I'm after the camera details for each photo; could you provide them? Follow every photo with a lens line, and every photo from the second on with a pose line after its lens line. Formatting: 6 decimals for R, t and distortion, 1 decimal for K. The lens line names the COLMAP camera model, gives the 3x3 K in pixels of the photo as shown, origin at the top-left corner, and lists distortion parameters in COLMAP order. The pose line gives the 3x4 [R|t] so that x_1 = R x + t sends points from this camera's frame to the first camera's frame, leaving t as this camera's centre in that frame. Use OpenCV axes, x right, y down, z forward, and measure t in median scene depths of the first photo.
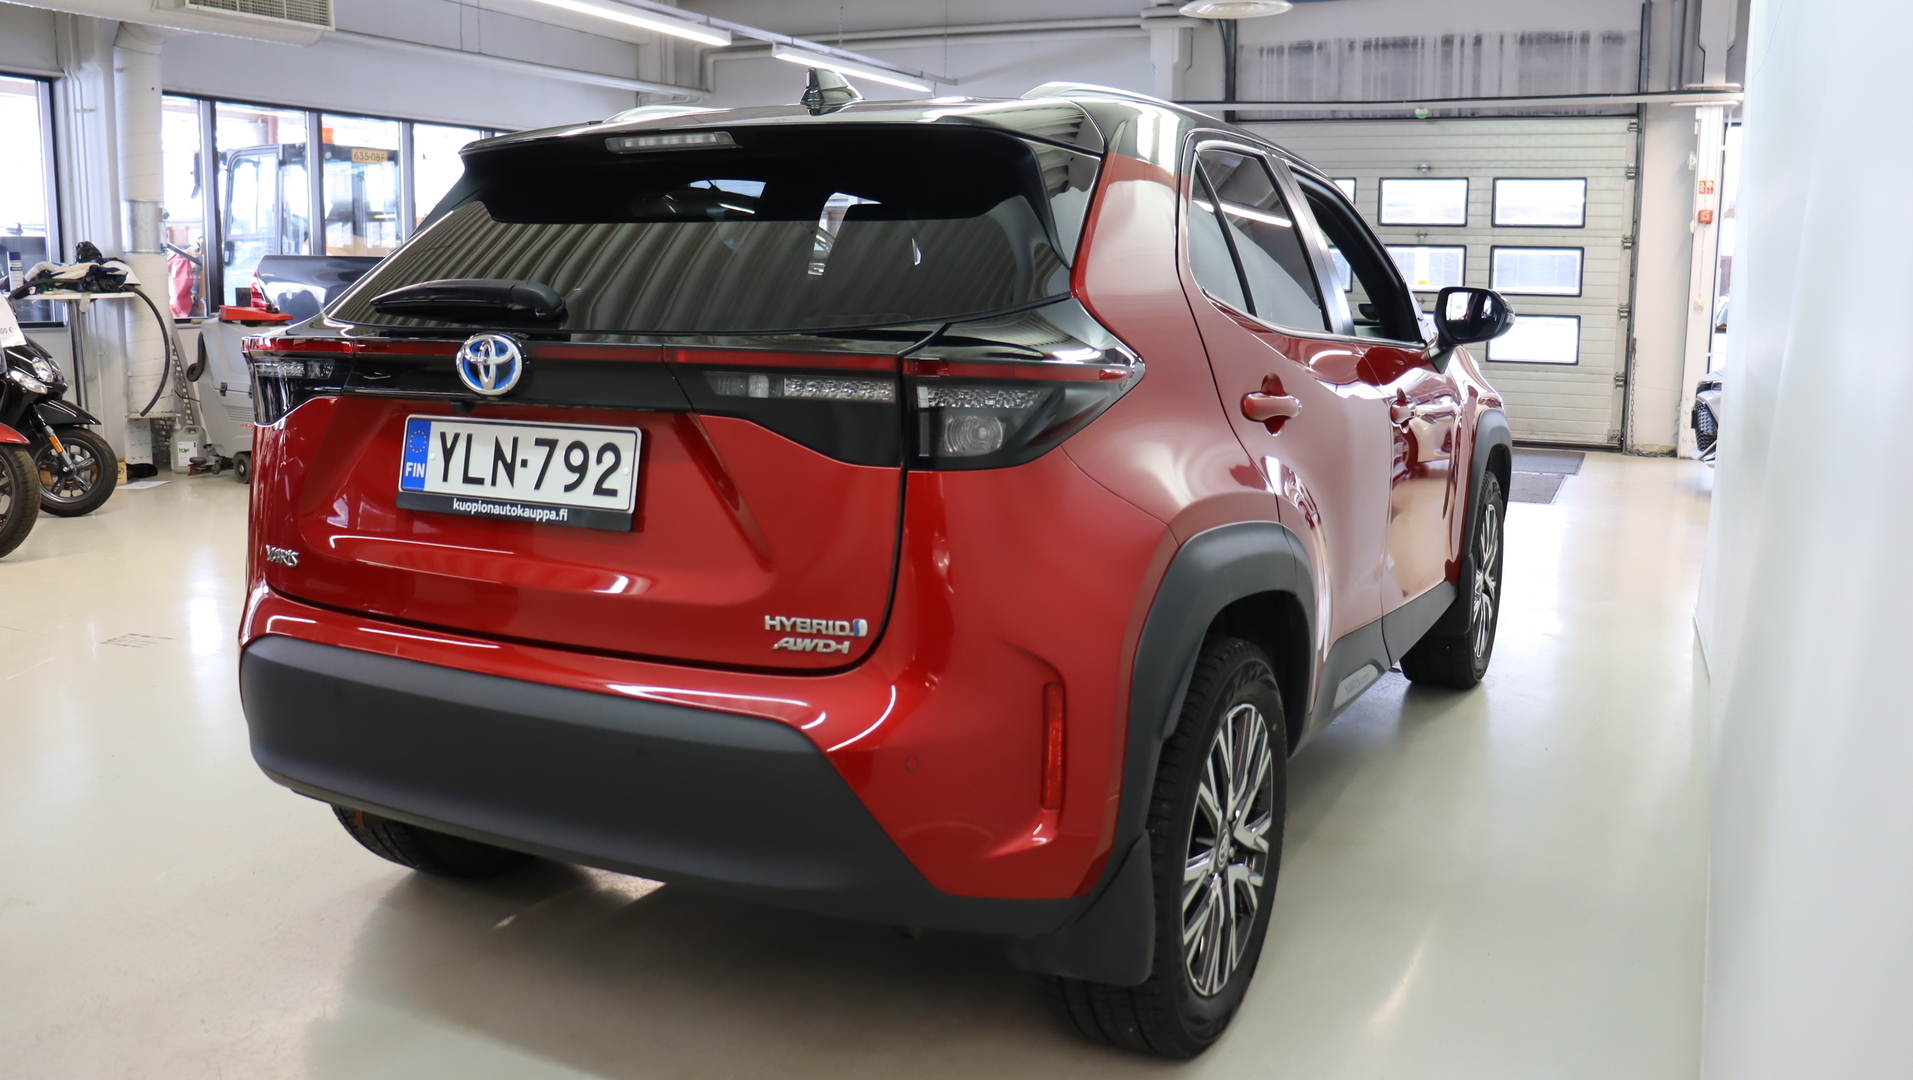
lens RADIAL K [[1593.1, 0, 921.4], [0, 1593.1, 484.9], [0, 0, 1]] dist [-0.172408, 0.130271]
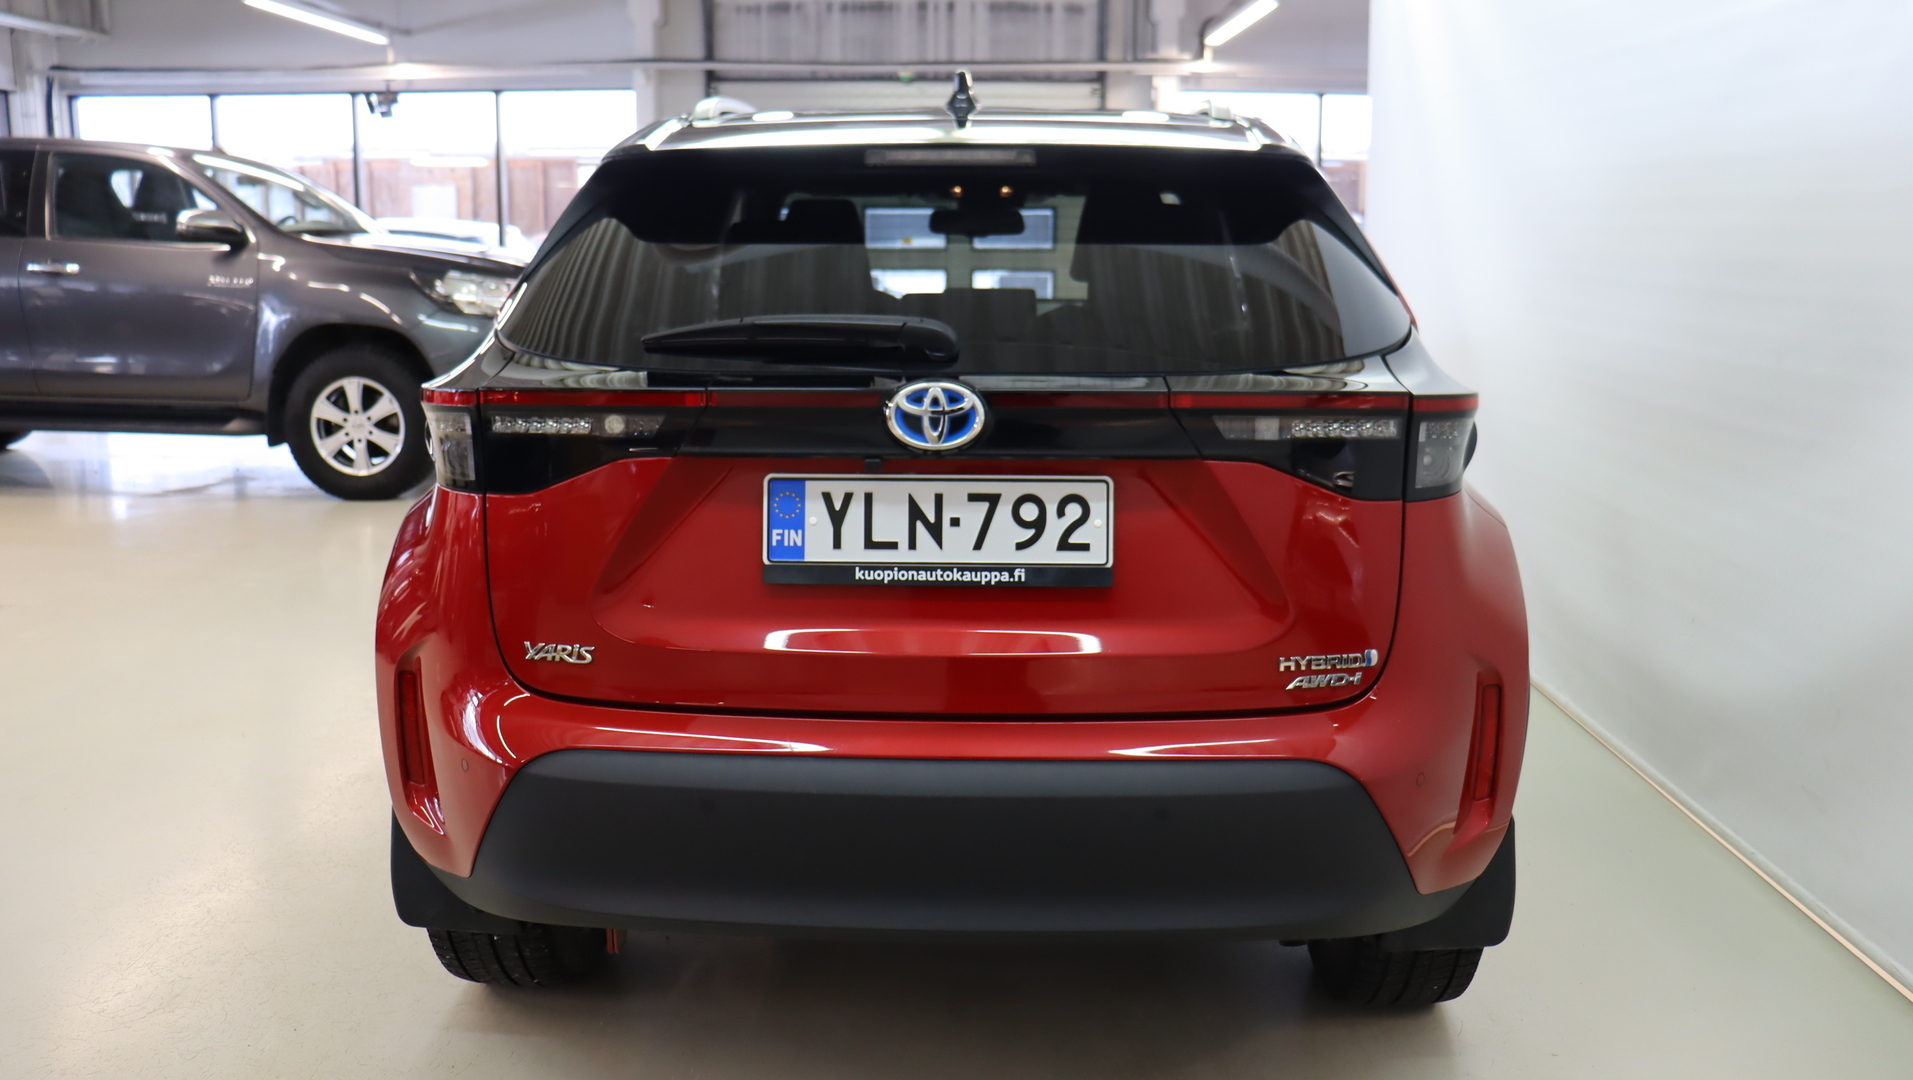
lens RADIAL K [[1593.1, 0, 1032.5], [0, 1593.1, 482.0], [0, 0, 1]] dist [-0.172408, 0.130271]
pose [[0.892487, -0.072452, 0.445217, -0.617907], [0.059152, 0.997291, 0.043717, -0.073864], [-0.447178, -0.012682, 0.894355, 0.168819]]
